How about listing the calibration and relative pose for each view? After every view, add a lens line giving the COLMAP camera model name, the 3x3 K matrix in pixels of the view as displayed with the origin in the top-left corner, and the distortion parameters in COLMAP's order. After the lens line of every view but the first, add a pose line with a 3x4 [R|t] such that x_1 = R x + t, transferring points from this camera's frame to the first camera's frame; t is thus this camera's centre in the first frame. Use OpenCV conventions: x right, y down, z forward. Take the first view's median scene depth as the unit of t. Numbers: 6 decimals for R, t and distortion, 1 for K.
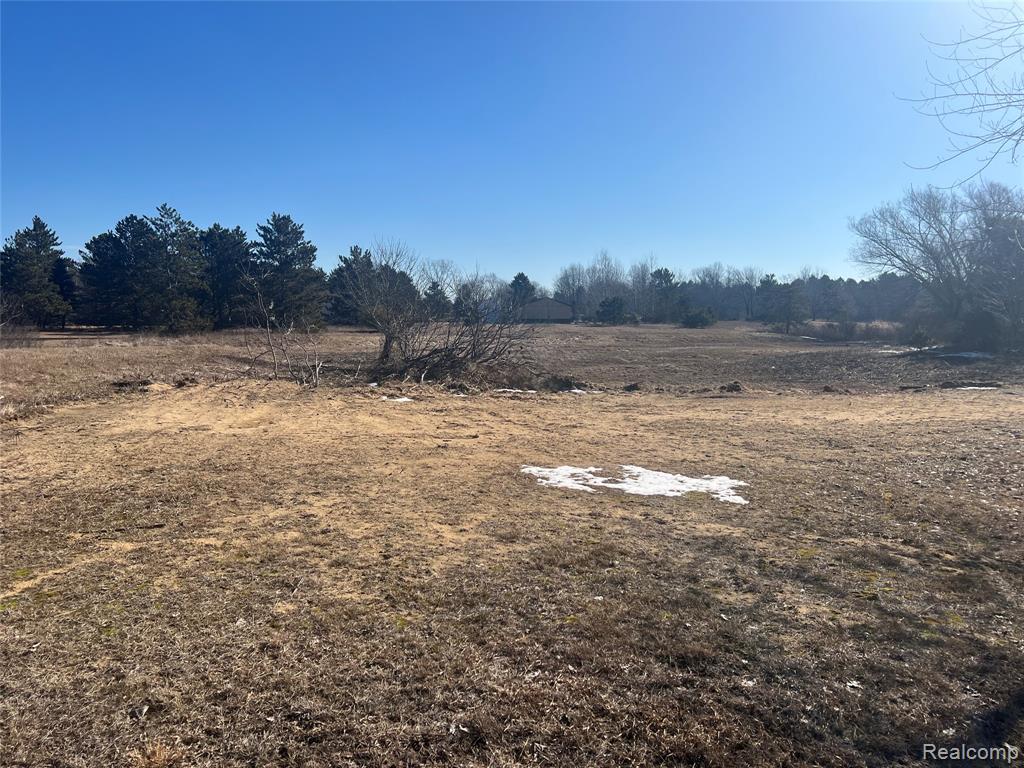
lens RADIAL K [[757.8, 0, 506.5], [0, 757.8, 376.6], [0, 0, 1]] dist [0.042651, -0.077023]
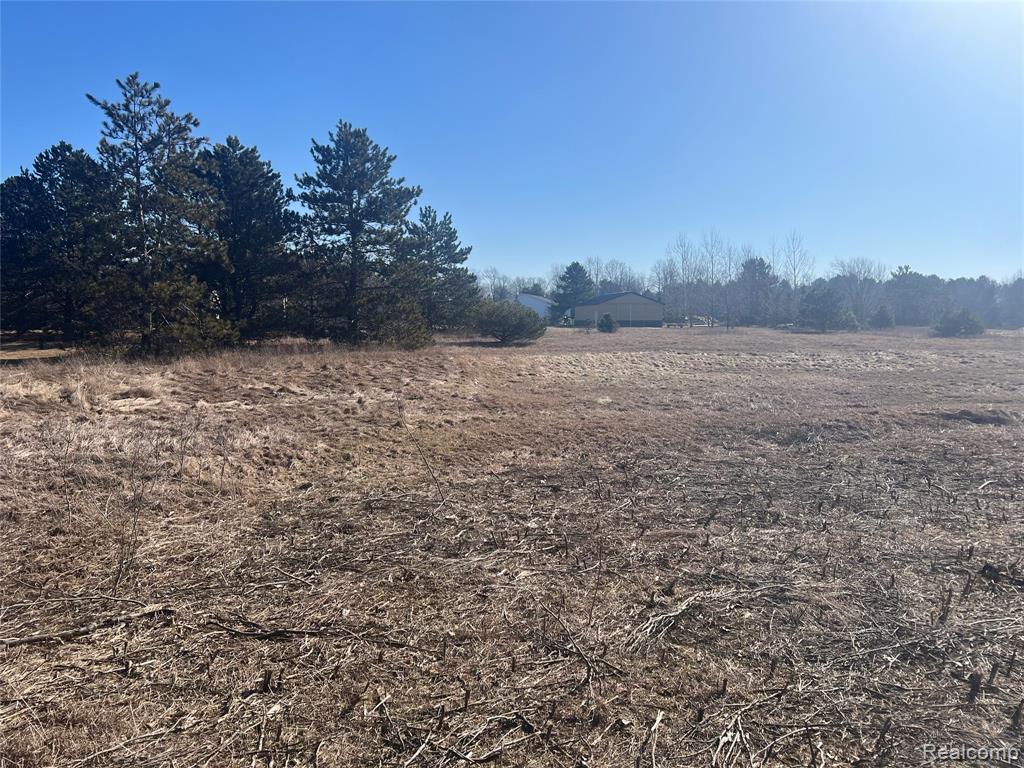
lens RADIAL K [[757.8, 0, 504.9], [0, 757.8, 378.1], [0, 0, 1]] dist [0.042651, -0.077023]
pose [[0.997541, 0.007048, 0.069723, -0.223760], [-0.007189, 0.999973, 0.001776, -0.038236], [-0.069709, -0.002273, 0.997565, 0.457660]]
